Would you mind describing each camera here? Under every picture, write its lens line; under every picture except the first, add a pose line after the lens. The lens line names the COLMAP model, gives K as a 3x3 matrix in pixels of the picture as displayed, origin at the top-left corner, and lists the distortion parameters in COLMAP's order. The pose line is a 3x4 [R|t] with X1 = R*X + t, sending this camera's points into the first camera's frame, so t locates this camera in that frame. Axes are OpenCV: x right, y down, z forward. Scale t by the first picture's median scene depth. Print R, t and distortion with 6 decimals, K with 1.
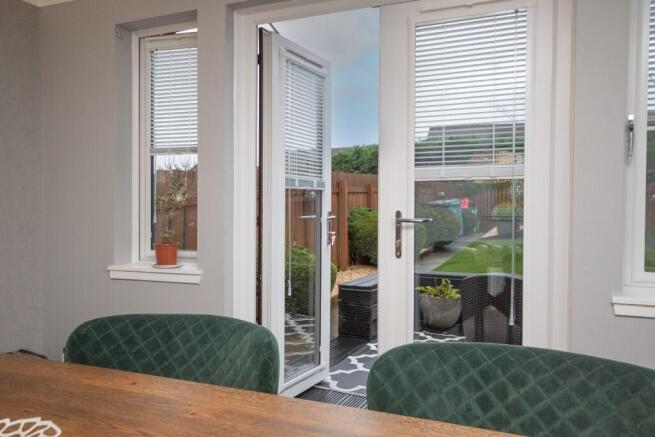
lens RADIAL K [[535.3, 0, 328.1], [0, 535.3, 219.6], [0, 0, 1]] dist [-0.002709, -0.000241]
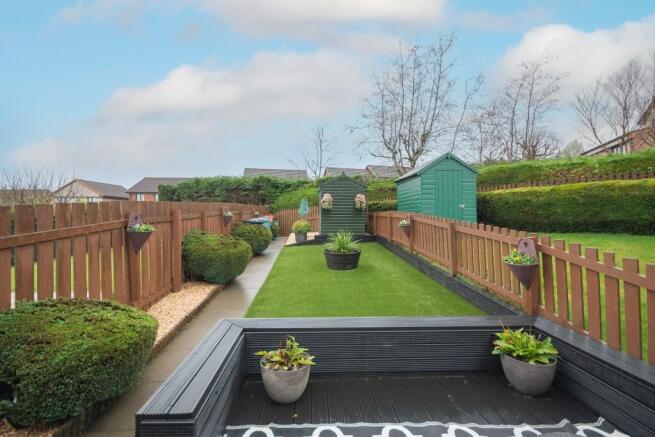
lens RADIAL K [[292.4, 0, 326.1], [0, 292.4, 218.2], [0, 0, 1]] dist [0.003908, 0.000148]
pose [[0.893736, -0.003887, 0.448576, 0.030415], [0.007402, 0.999954, -0.006082, -0.045400], [-0.448531, 0.008756, 0.893724, 0.294068]]
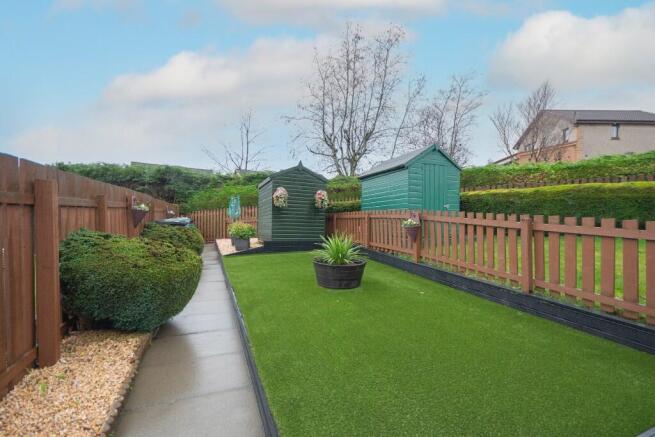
lens RADIAL K [[292.4, 0, 326.2], [0, 292.4, 231.9], [0, 0, 1]] dist [0.003908, 0.000148]
pose [[0.699811, -0.008752, 0.714275, 0.013746], [-0.001378, 0.999907, 0.013603, -0.027374], [-0.714327, -0.010504, 0.699733, 0.577235]]
